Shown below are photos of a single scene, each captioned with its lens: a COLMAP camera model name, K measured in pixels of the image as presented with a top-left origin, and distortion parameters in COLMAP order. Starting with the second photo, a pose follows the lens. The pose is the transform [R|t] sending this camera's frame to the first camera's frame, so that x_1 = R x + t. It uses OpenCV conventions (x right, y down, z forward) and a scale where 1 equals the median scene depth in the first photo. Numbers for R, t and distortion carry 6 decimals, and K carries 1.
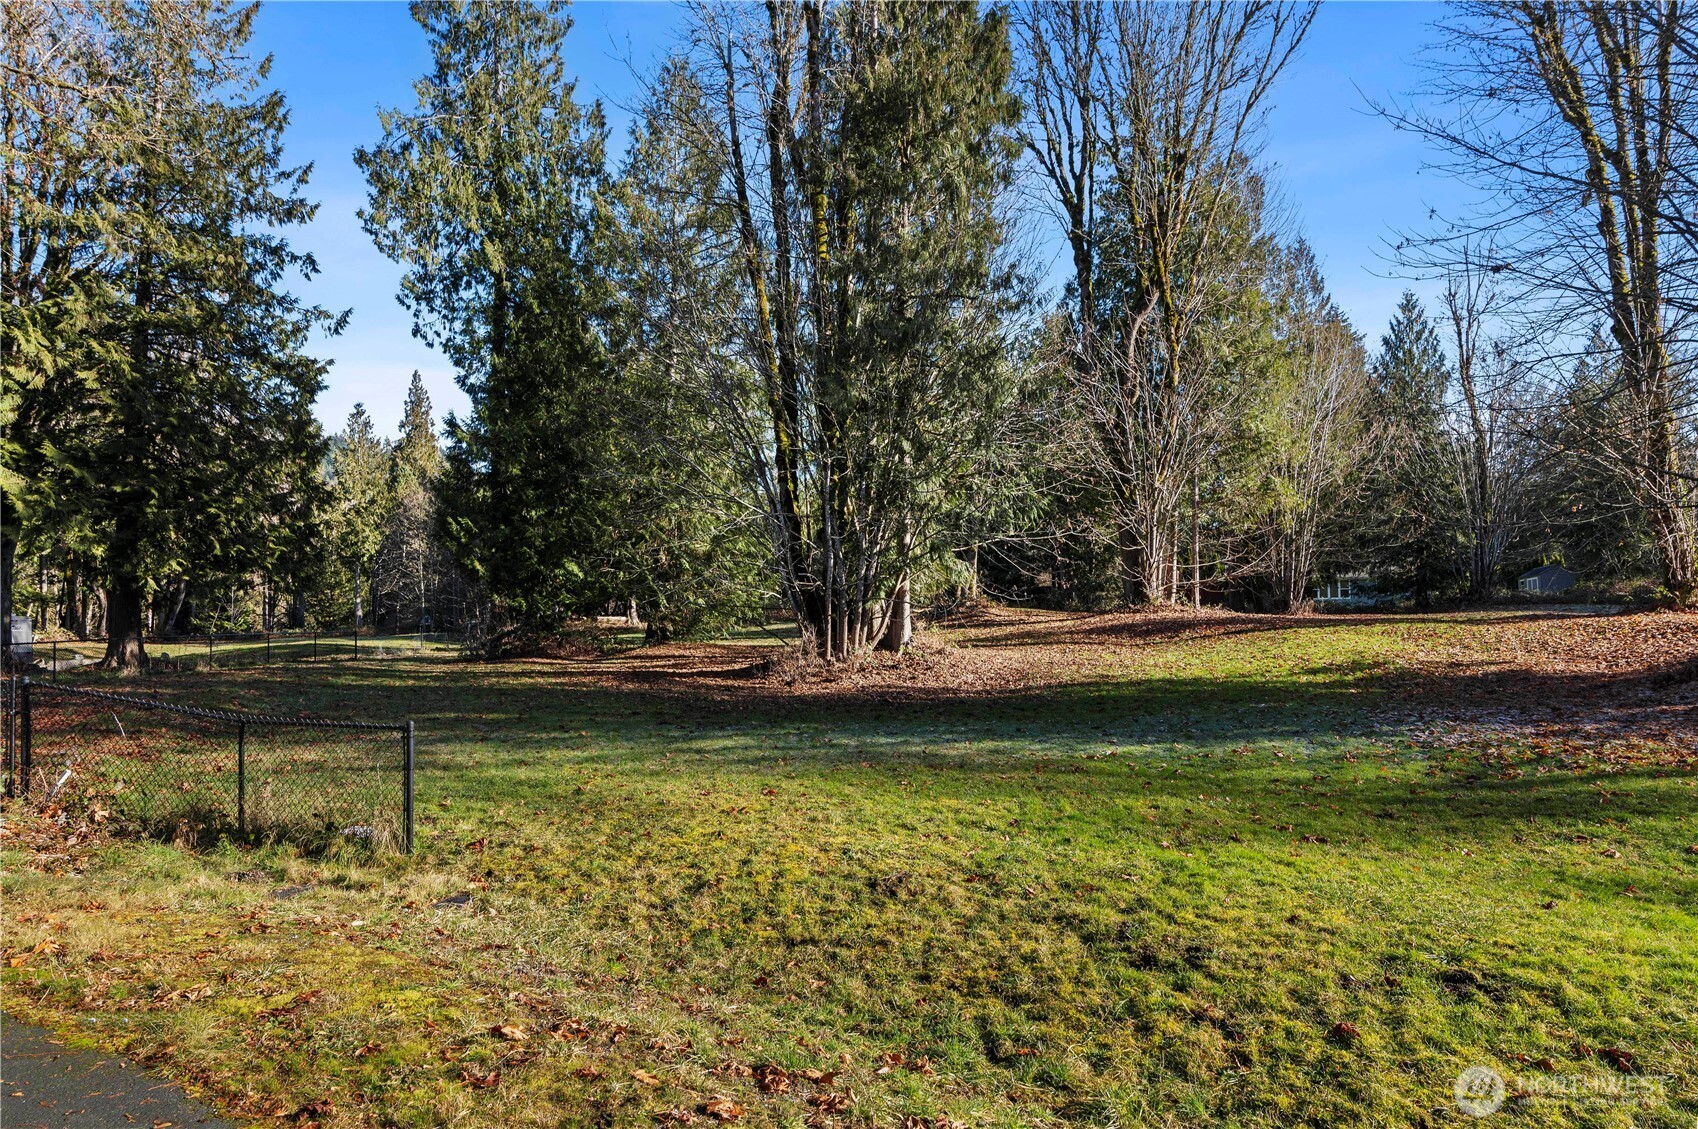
lens RADIAL K [[1001.8, 0, 853.3], [0, 1001.8, 628.6], [0, 0, 1]] dist [-0.010471, -0.000488]
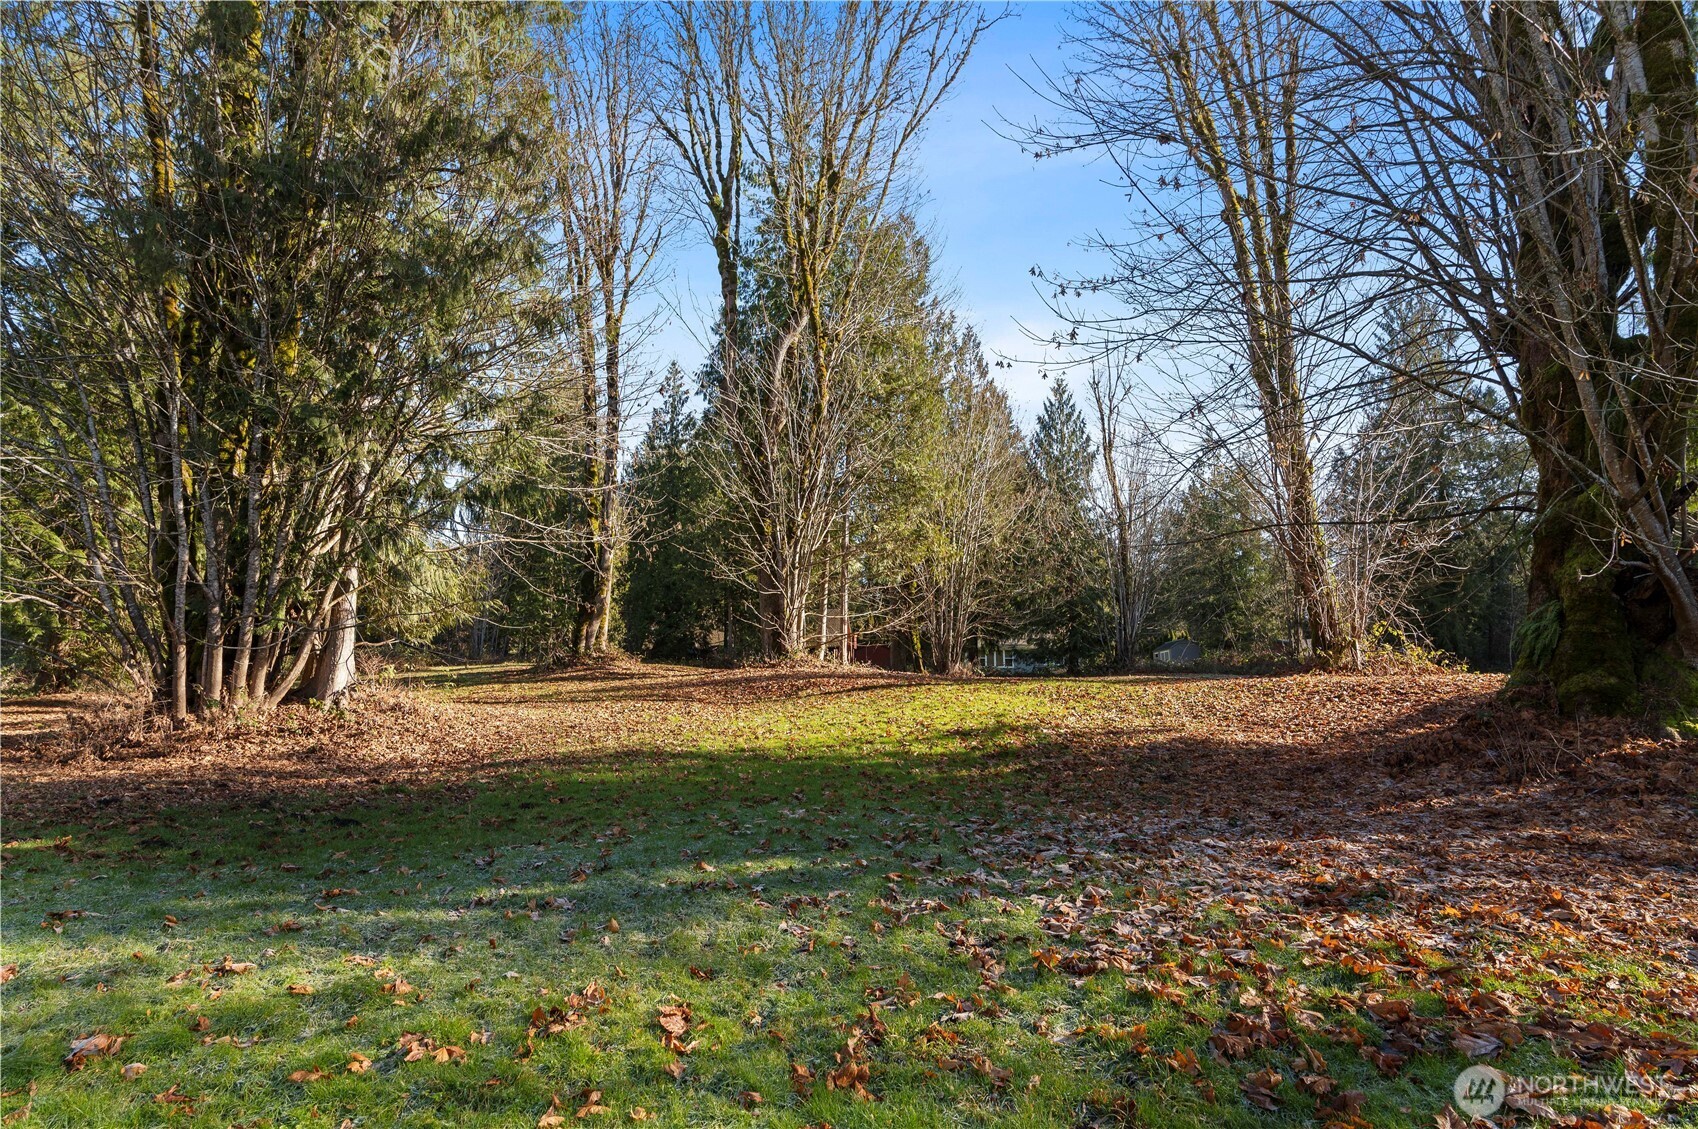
lens RADIAL K [[961.2, 0, 848.9], [0, 961.2, 565.6], [0, 0, 1]] dist [0.001086, 0.001456]
pose [[0.958396, 0.054746, 0.280143, 0.123241], [-0.017739, 0.990962, -0.132967, 0.006585], [-0.284890, 0.122466, 0.950705, 0.213806]]
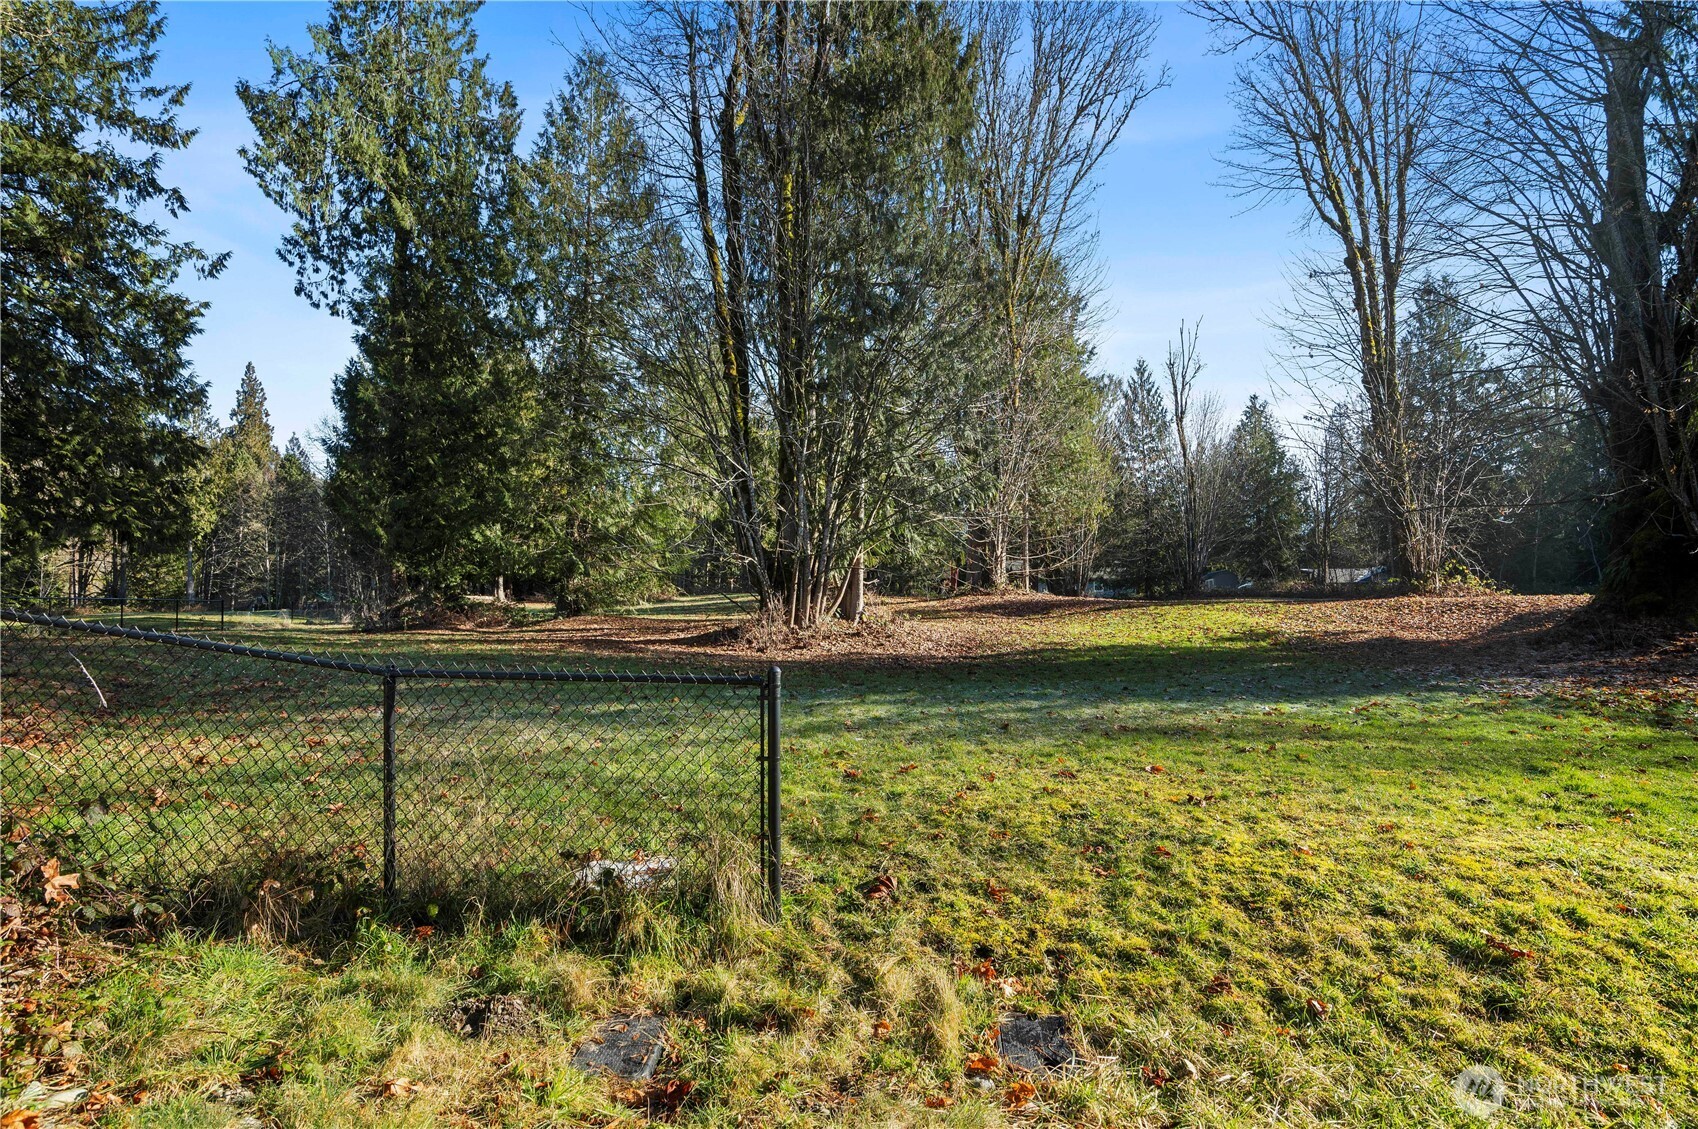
lens RADIAL K [[813.9, 0, 877.1], [0, 813.9, 616.0], [0, 0, 1]] dist [-0.018859, 0.000128]
pose [[0.966119, 0.009262, 0.257929, -0.100254], [-0.009053, 0.999957, -0.001999, 0.012953], [-0.257937, -0.000404, 0.966162, 0.113518]]
